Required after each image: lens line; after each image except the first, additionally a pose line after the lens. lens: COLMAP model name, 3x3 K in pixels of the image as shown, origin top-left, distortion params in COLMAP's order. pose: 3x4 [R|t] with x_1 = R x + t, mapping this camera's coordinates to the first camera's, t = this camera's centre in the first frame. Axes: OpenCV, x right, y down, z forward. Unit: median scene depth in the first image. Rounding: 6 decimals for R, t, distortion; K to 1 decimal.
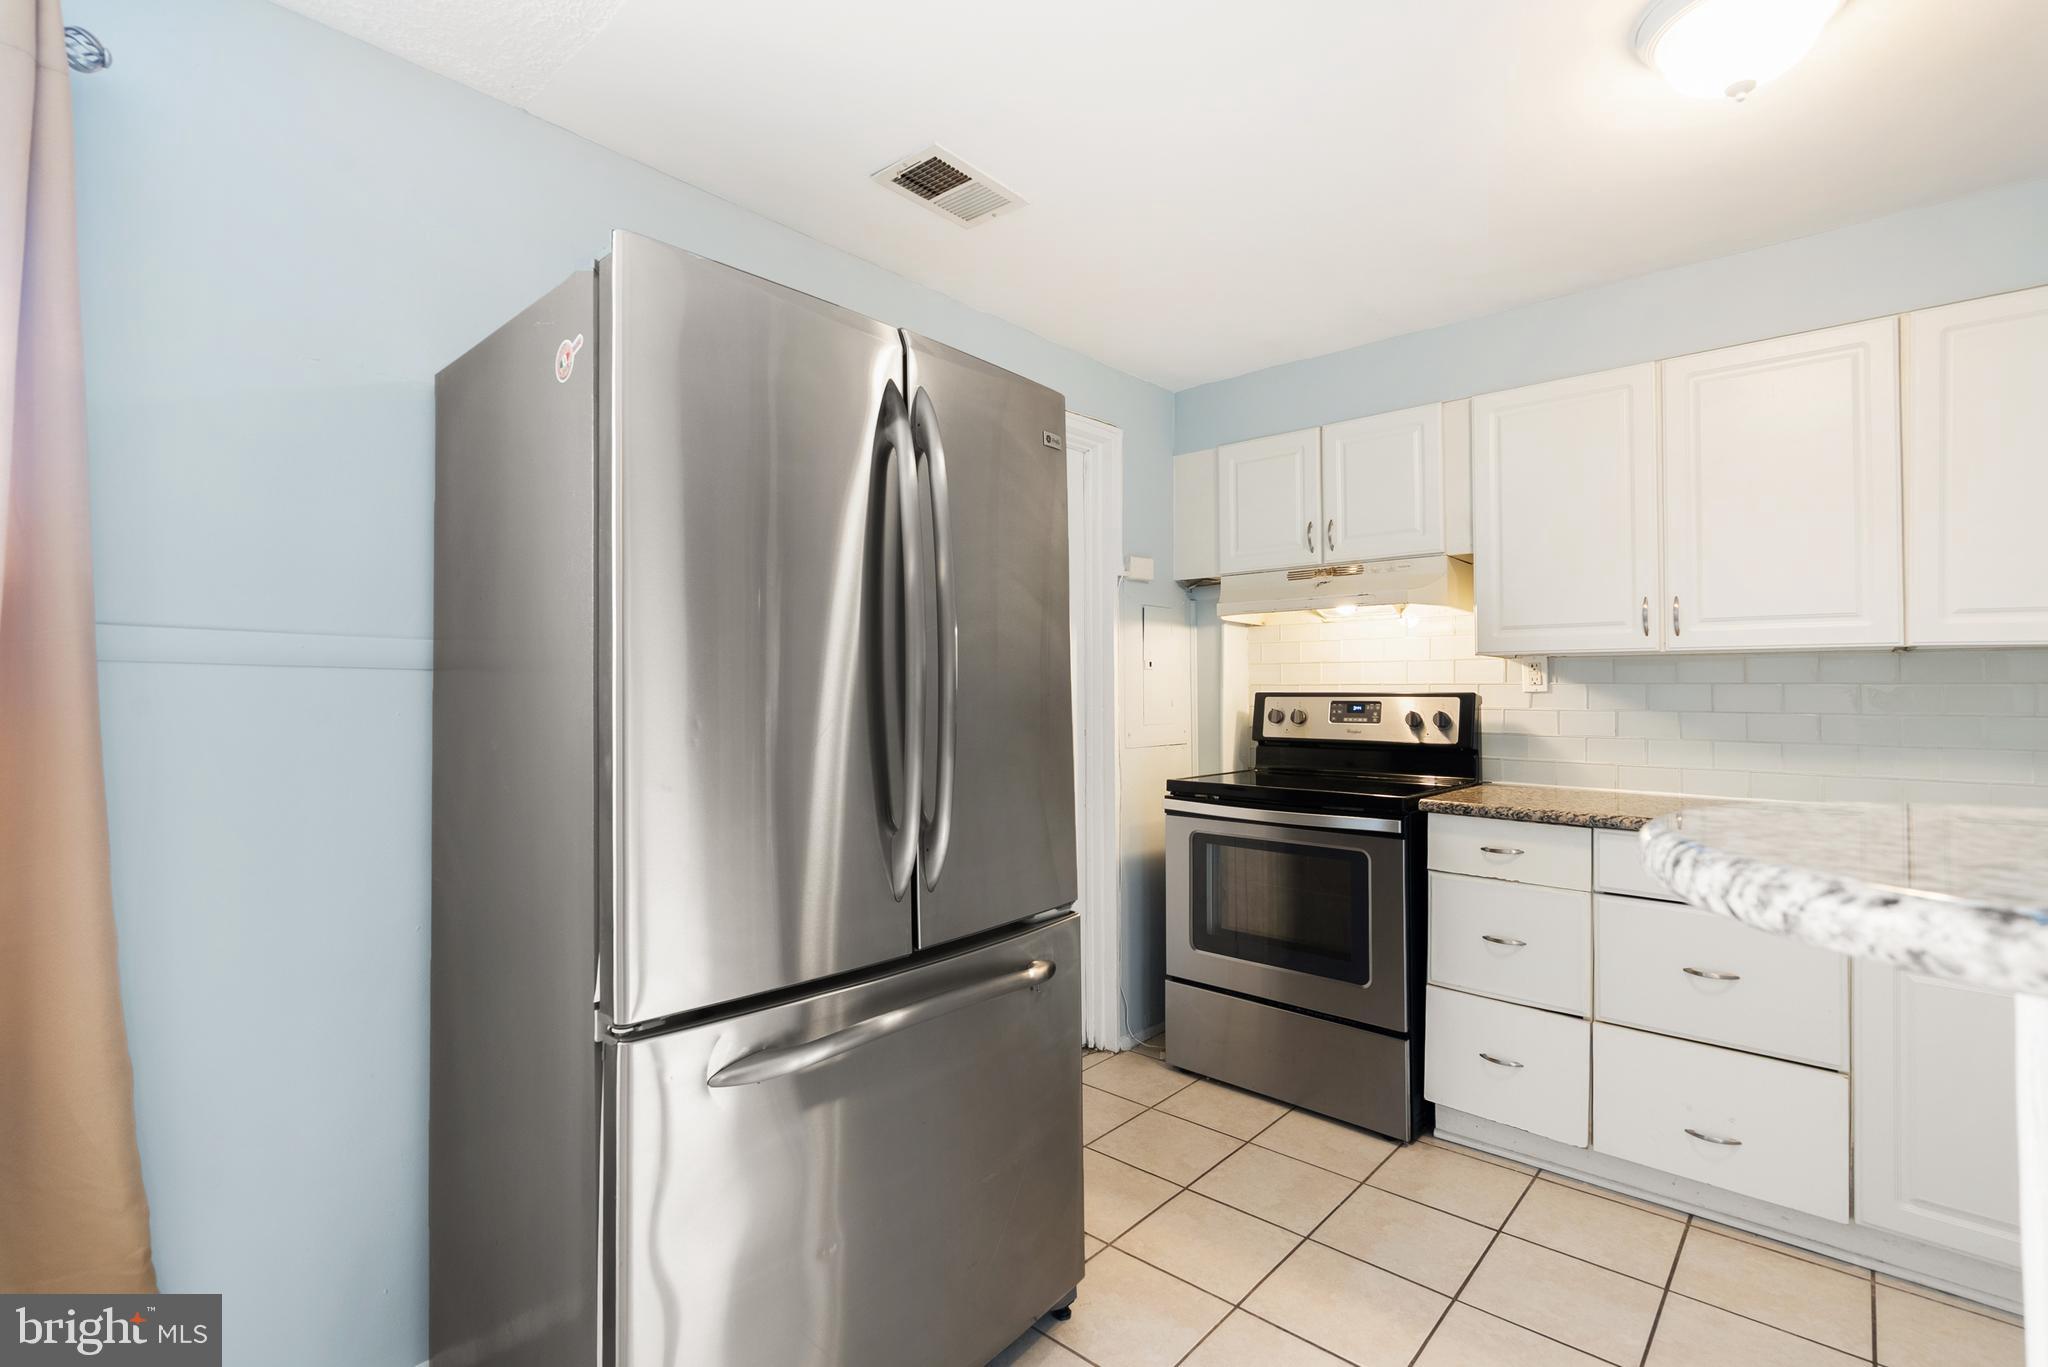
lens RADIAL K [[944.0, 0, 1026.1], [0, 944.0, 675.9], [0, 0, 1]] dist [0.004687, -0.002962]
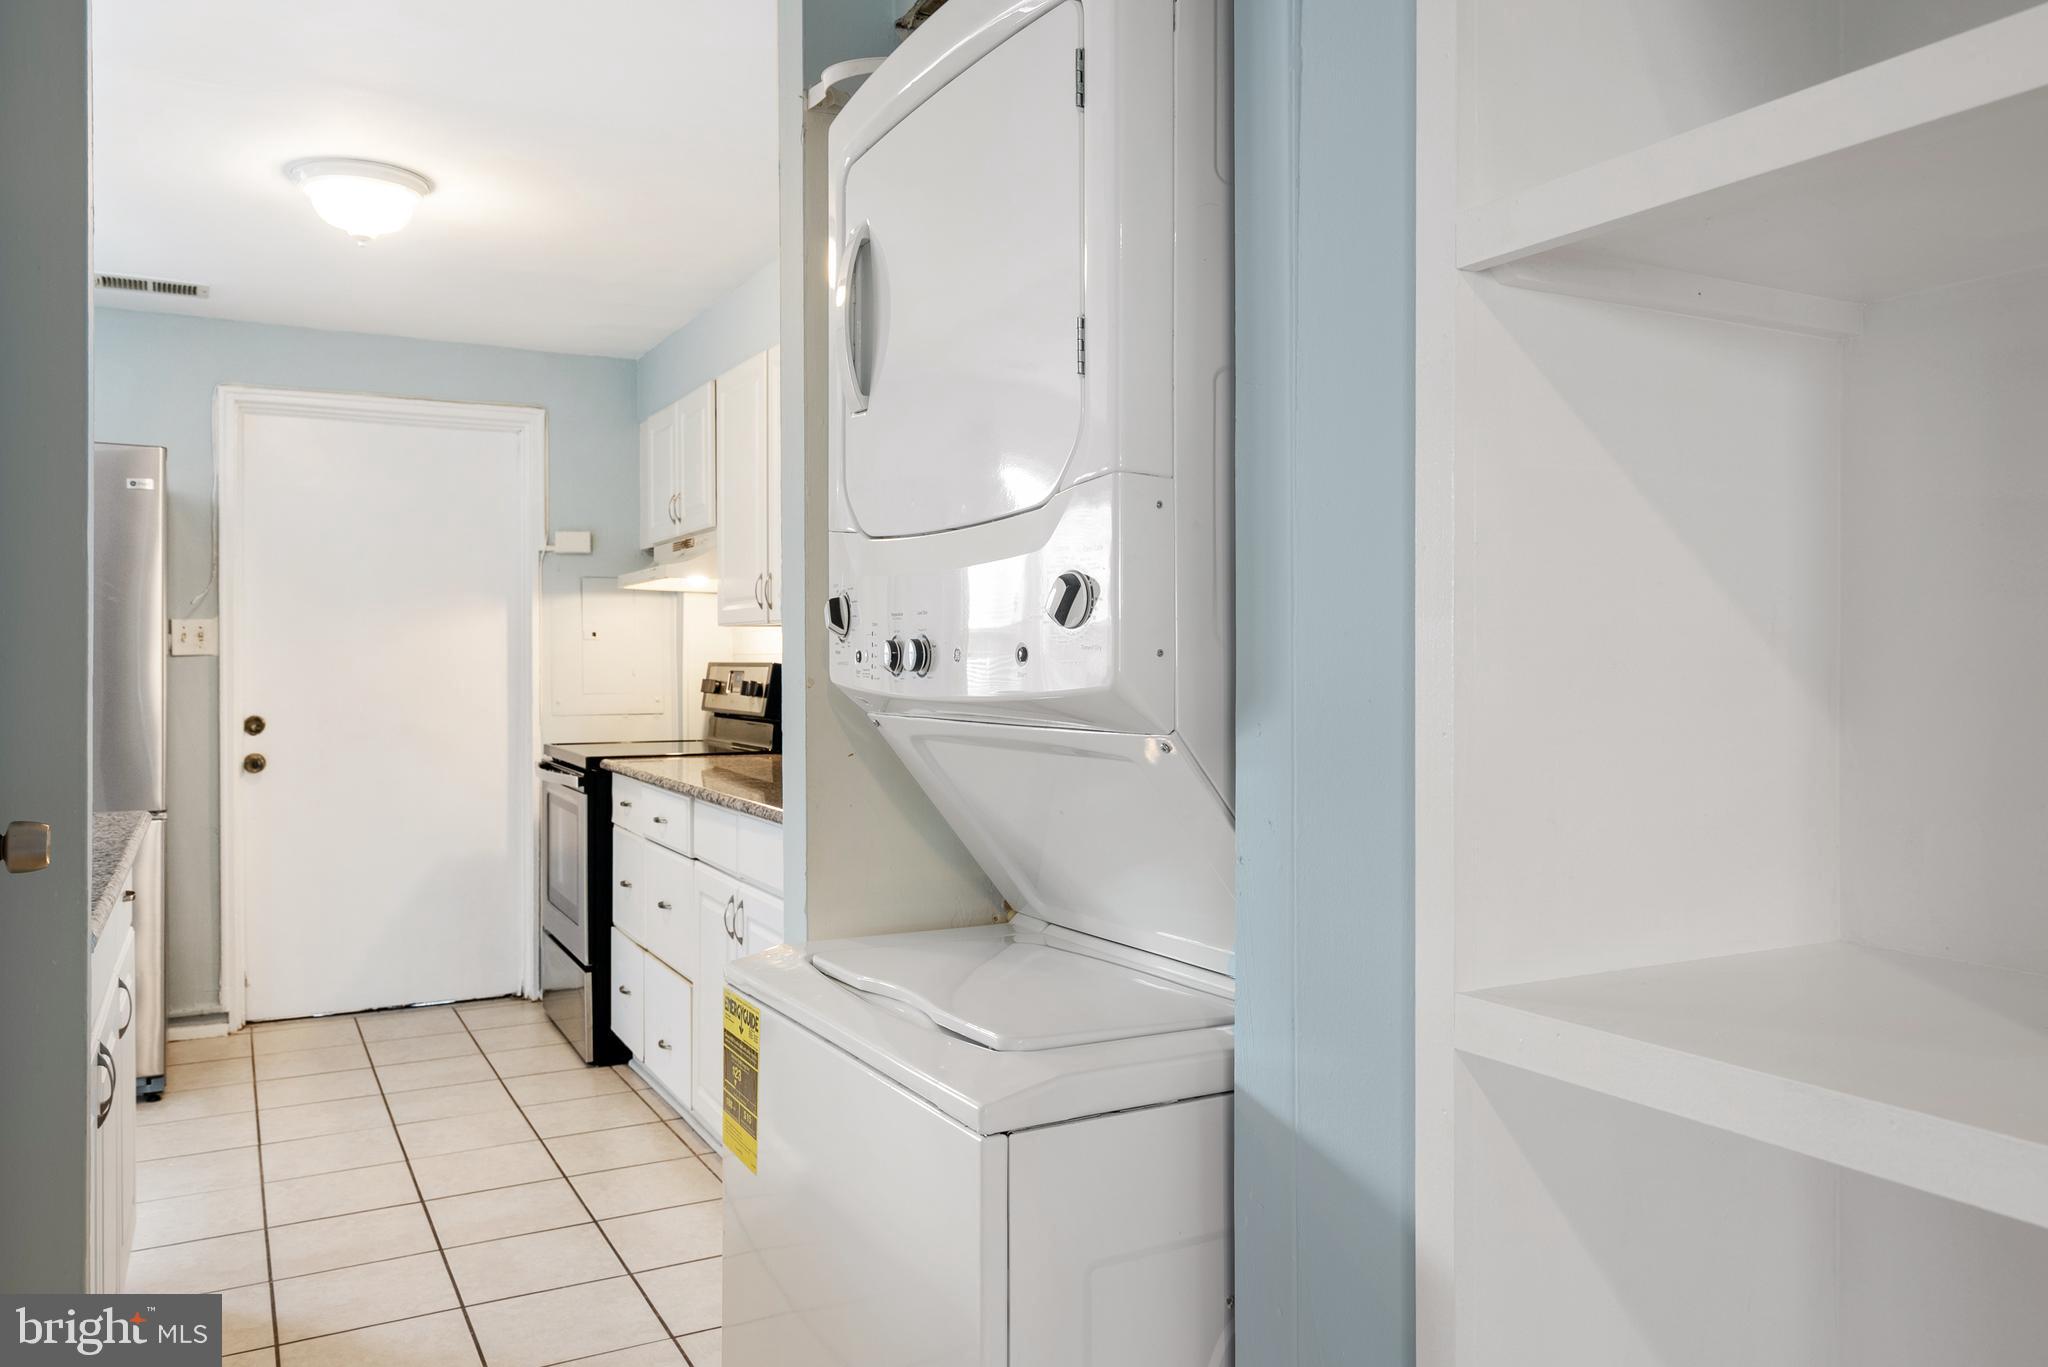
lens RADIAL K [[1497.1, 0, 1026.2], [0, 1497.1, 665.8], [0, 0, 1]] dist [0.007694, -0.007550]
pose [[0.938210, 0.000963, -0.346066, 1.283260], [0.006421, 0.999776, 0.020190, -0.009219], [0.346008, -0.021165, 0.937993, -0.409582]]
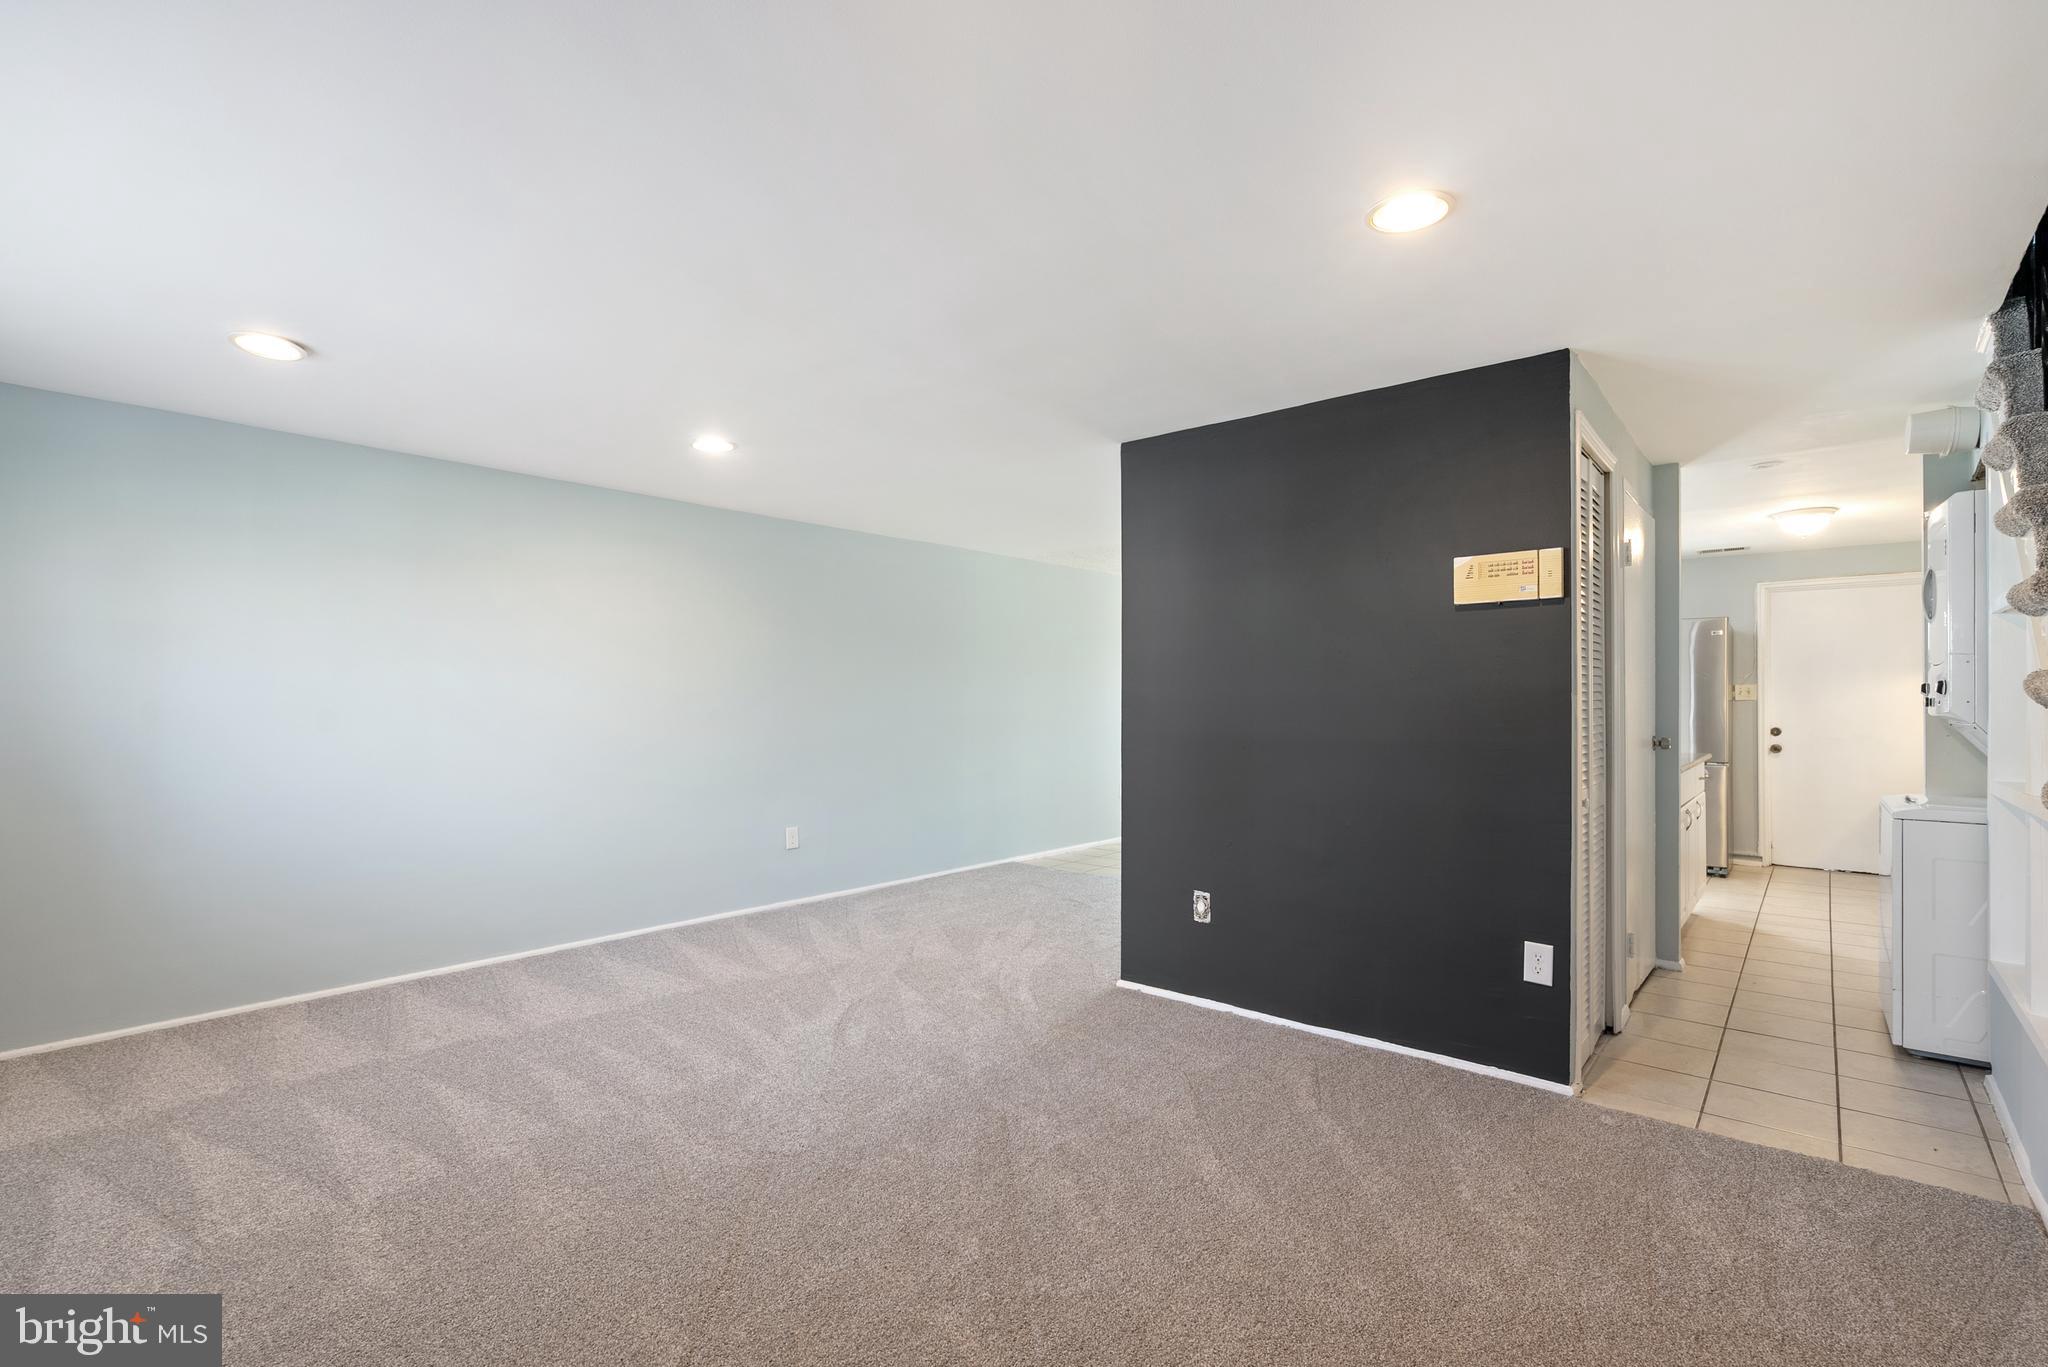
lens RADIAL K [[944.0, 0, 1039.4], [0, 944.0, 697.7], [0, 0, 1]] dist [0.004687, -0.002962]
pose [[0.027871, -0.003752, -0.999604, 2.206826], [0.017181, 0.999847, -0.003274, -0.023103], [0.999464, -0.017083, 0.027931, -1.041088]]
